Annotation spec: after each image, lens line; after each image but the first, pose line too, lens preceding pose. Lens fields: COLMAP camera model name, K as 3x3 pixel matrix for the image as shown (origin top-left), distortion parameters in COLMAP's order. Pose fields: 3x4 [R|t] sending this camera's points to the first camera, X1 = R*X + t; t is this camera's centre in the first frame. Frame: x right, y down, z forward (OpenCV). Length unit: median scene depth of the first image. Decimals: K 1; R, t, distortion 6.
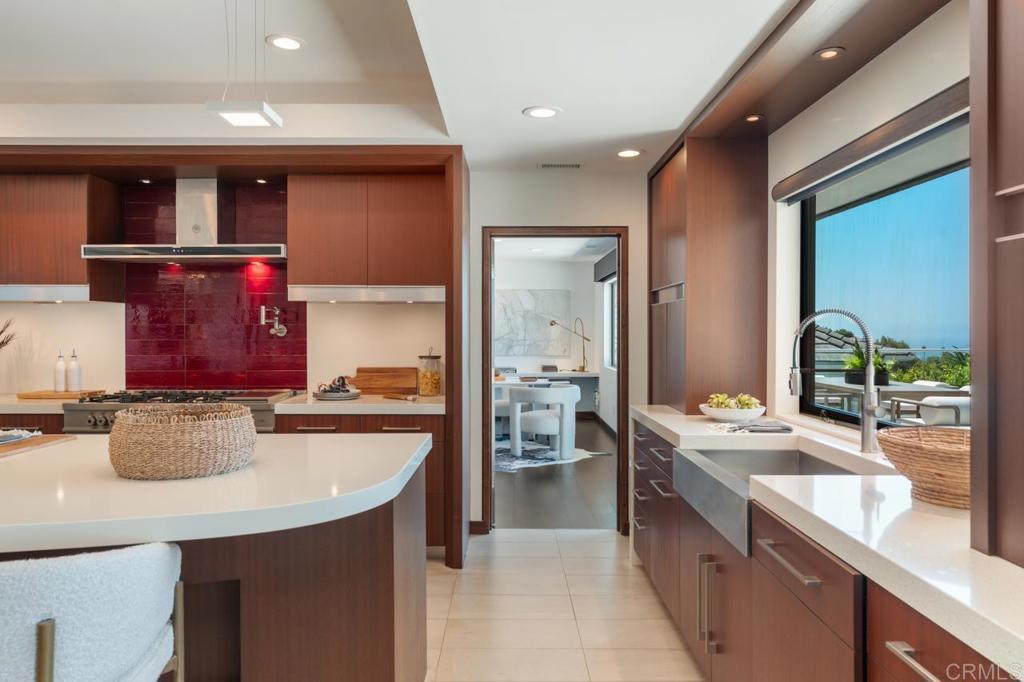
lens RADIAL K [[707.6, 0, 509.8], [0, 707.6, 329.3], [0, 0, 1]] dist [-0.000612, -0.000079]
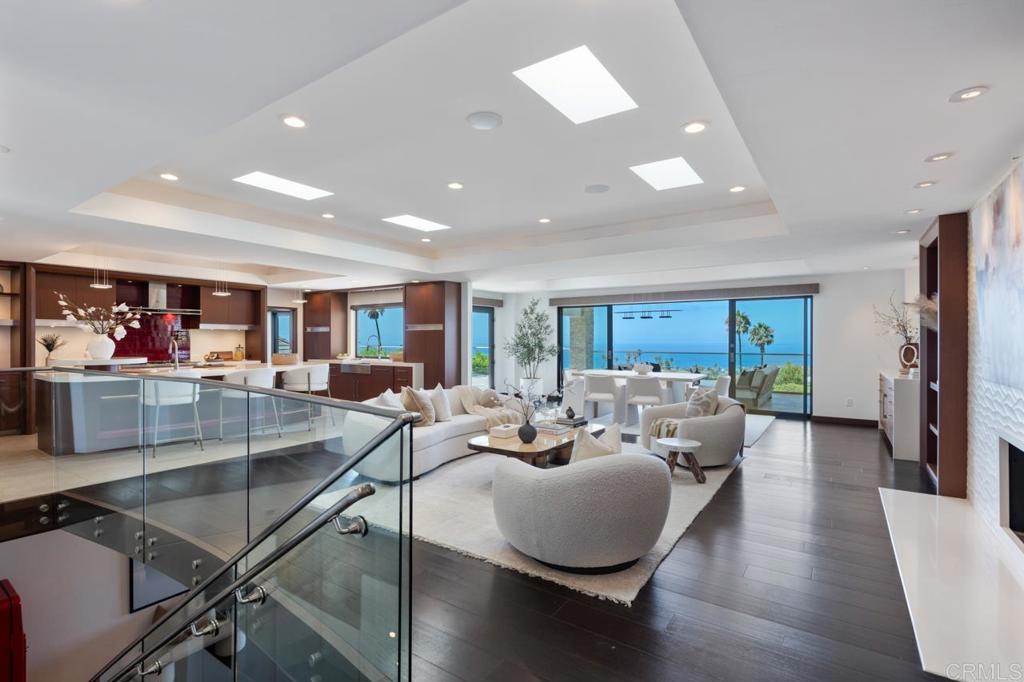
lens RADIAL K [[483.1, 0, 512.0], [0, 483.1, 341.0], [0, 0, 1]] dist [-0.004001, -0.000409]
pose [[0.573854, -0.001416, 0.818956, -1.196257], [-0.000337, 0.999998, 0.001965, 0.006295], [-0.818957, -0.001404, 0.573853, -1.237240]]
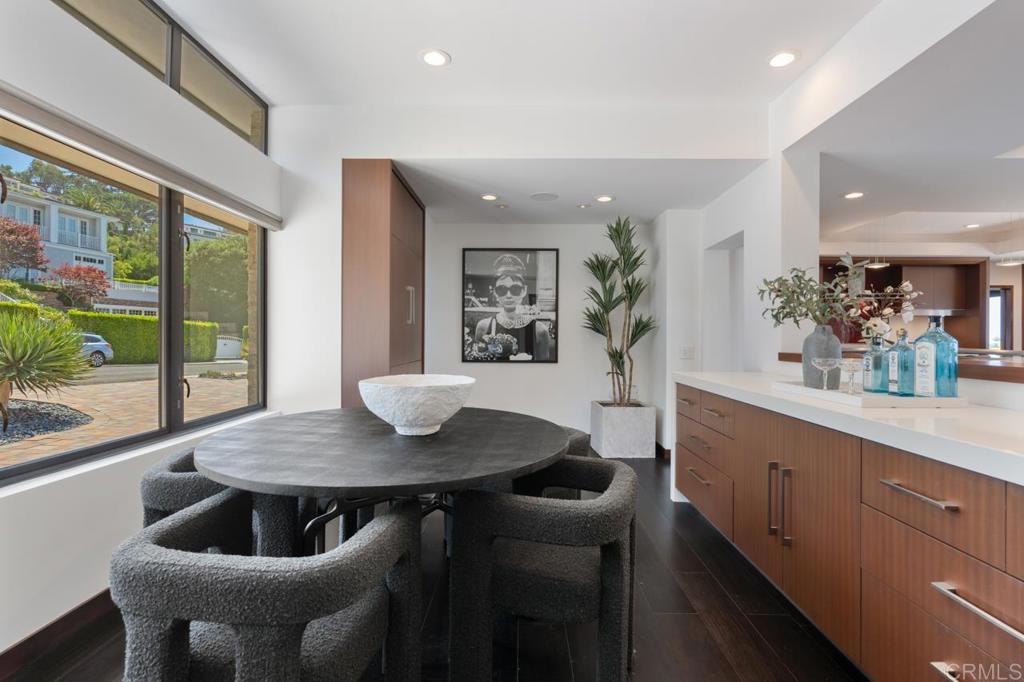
lens RADIAL K [[483.1, 0, 512.0], [0, 483.1, 341.0], [0, 0, 1]] dist [-0.004001, -0.000409]
pose [[0.999978, 0.001767, -0.006335, -1.680942], [-0.001721, 0.999973, 0.007206, 0.042666], [0.006348, -0.007195, 0.999954, -0.768255]]
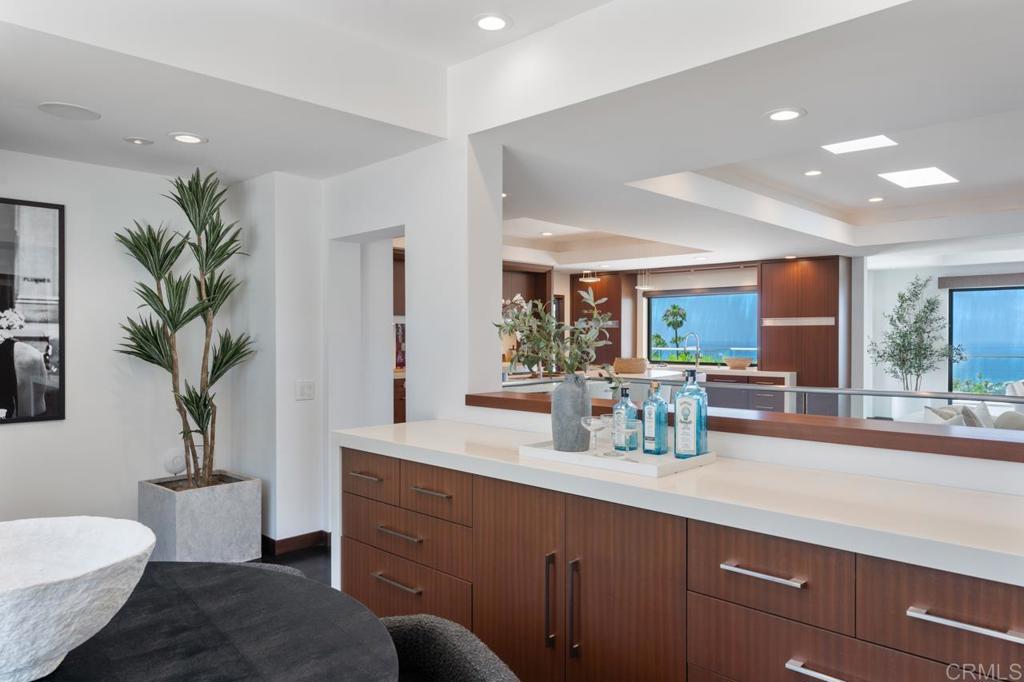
lens RADIAL K [[711.4, 0, 518.1], [0, 711.4, 347.0], [0, 0, 1]] dist [0.001785, 0.000519]
pose [[0.695843, -0.010453, 0.718118, -1.827499], [0.001993, 0.999918, 0.012624, 0.000660], [-0.718191, -0.007353, 0.695807, -0.662684]]
